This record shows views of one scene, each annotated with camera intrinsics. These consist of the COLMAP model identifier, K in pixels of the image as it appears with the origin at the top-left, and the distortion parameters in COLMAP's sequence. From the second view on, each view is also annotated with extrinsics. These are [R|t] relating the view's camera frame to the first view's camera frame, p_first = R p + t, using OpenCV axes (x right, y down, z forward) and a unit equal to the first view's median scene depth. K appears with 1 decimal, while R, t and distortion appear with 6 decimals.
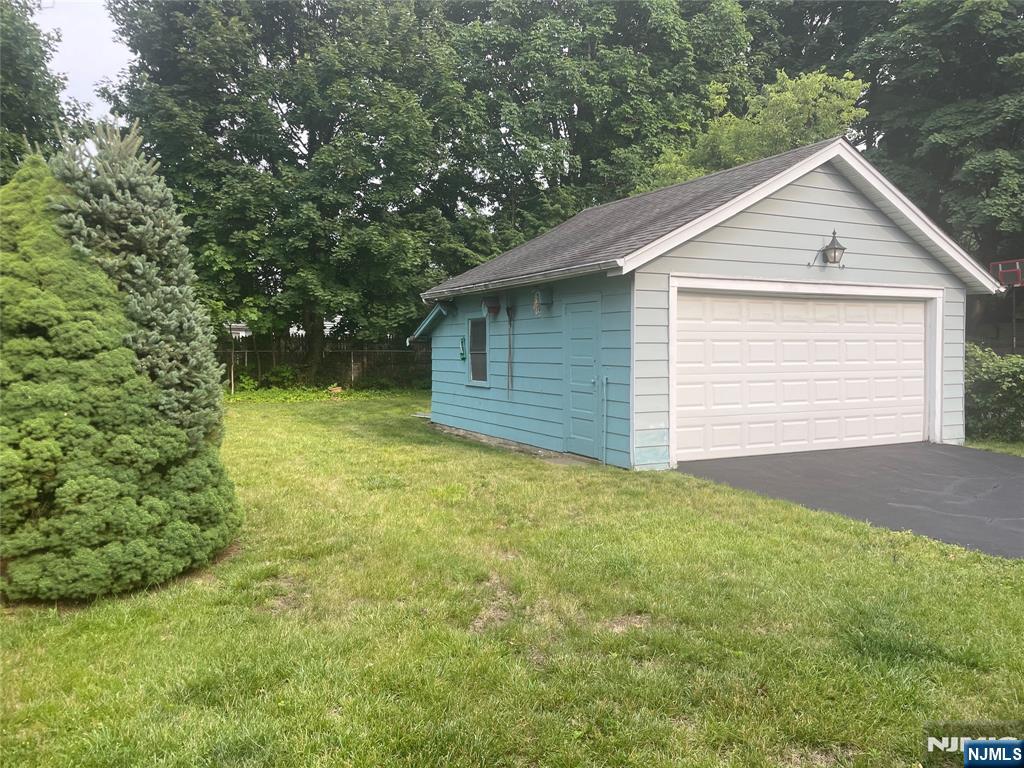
lens RADIAL K [[758.0, 0, 520.9], [0, 758.0, 379.4], [0, 0, 1]] dist [0.069985, -0.088422]
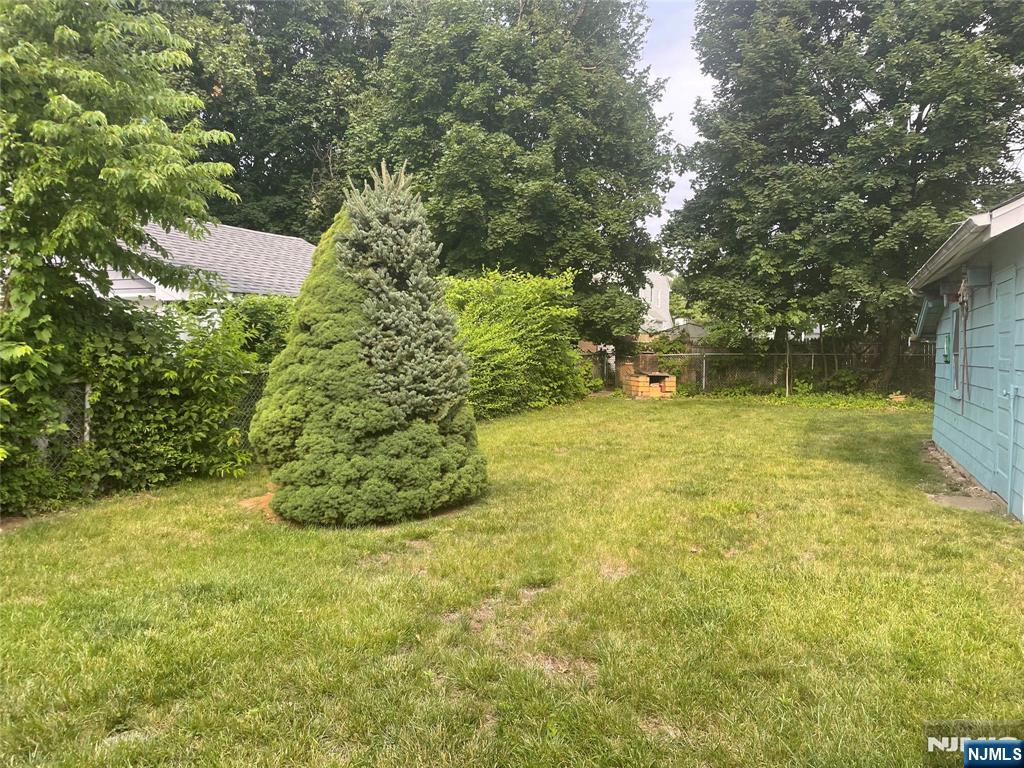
lens RADIAL K [[758.0, 0, 521.8], [0, 758.0, 386.9], [0, 0, 1]] dist [0.069985, -0.088422]
pose [[0.649326, 0.039604, -0.759478, 0.322730], [-0.038933, 0.999065, 0.018812, 0.001175], [0.759513, 0.017353, 0.650261, 0.184519]]
